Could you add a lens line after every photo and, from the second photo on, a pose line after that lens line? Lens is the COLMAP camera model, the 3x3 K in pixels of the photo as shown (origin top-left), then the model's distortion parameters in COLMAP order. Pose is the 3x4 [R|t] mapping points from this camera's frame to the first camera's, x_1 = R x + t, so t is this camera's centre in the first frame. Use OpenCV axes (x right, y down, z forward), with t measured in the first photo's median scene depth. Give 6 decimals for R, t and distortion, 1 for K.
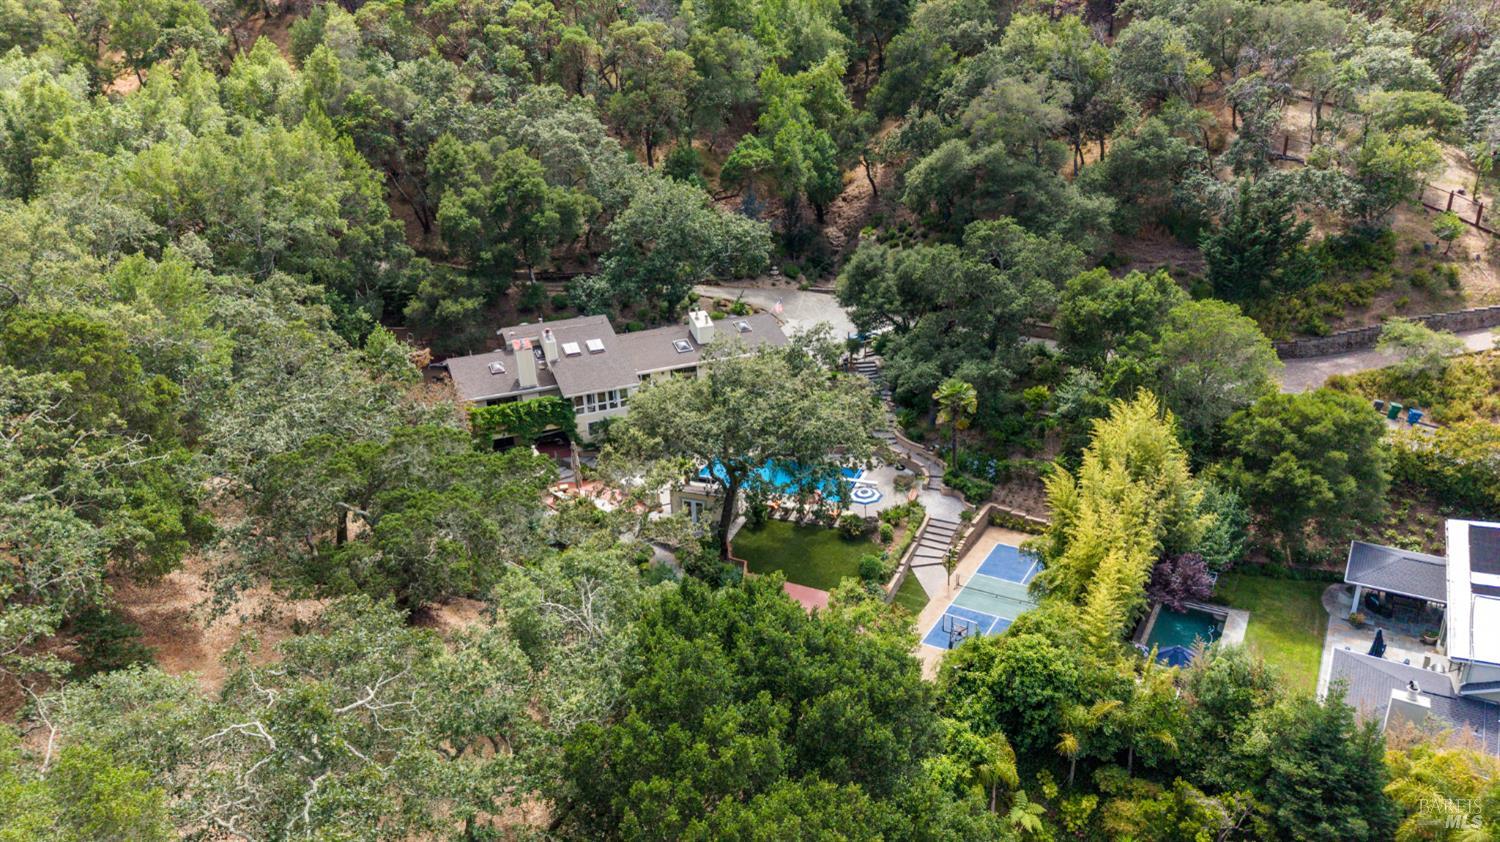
lens RADIAL K [[1005.5, 0, 752.0], [0, 1005.5, 426.5], [0, 0, 1]] dist [0.036825, -0.036557]
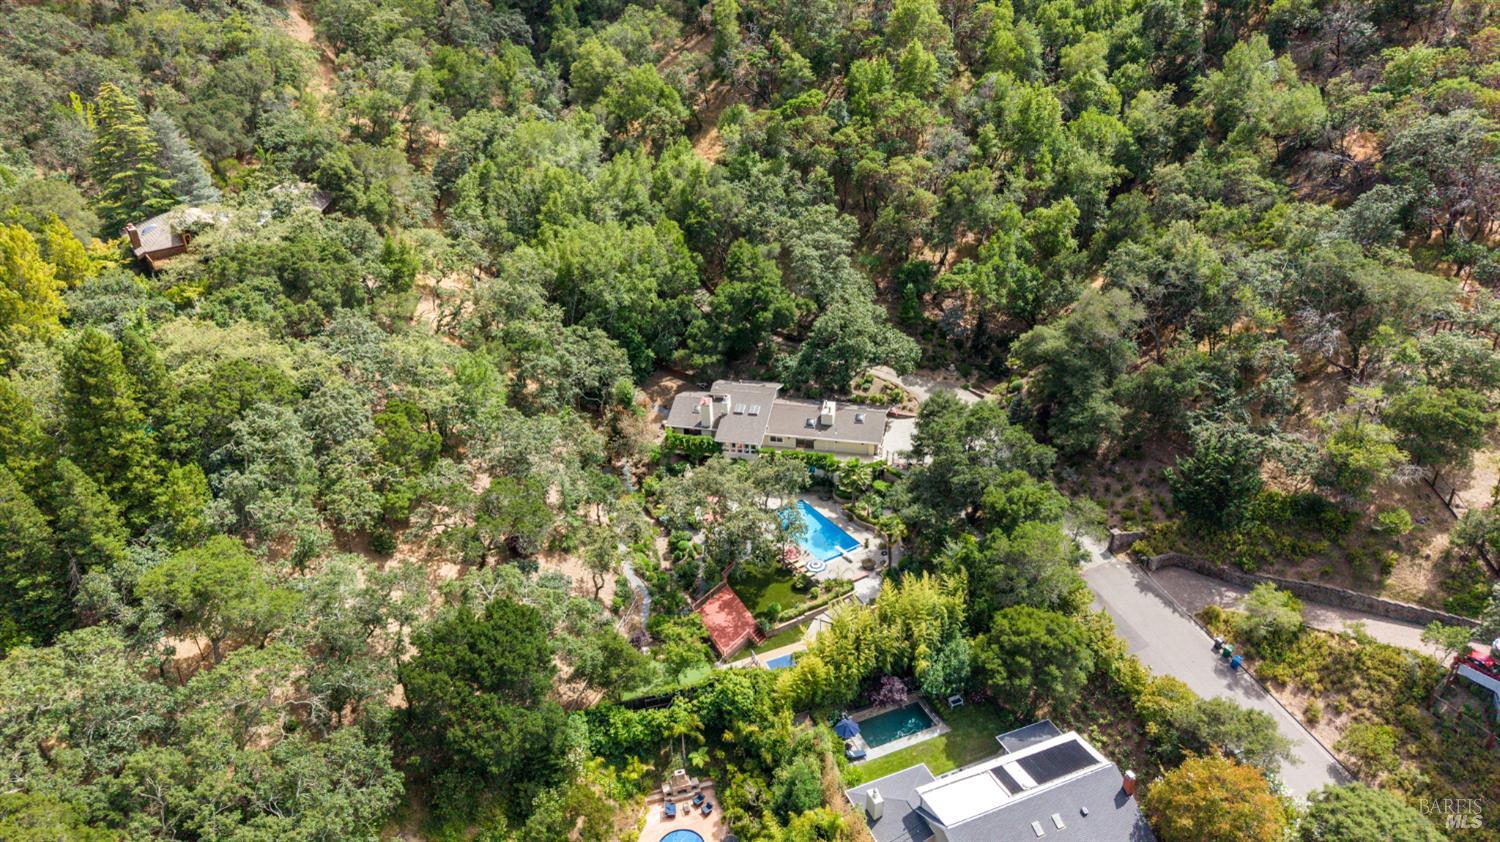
lens RADIAL K [[1005.5, 0, 750.5], [0, 1005.5, 431.2], [0, 0, 1]] dist [0.036825, -0.036557]
pose [[0.812732, 0.291489, -0.504481, 0.665144], [-0.222125, 0.955477, 0.194226, -0.365575], [0.538635, -0.045796, 0.841294, -0.338734]]
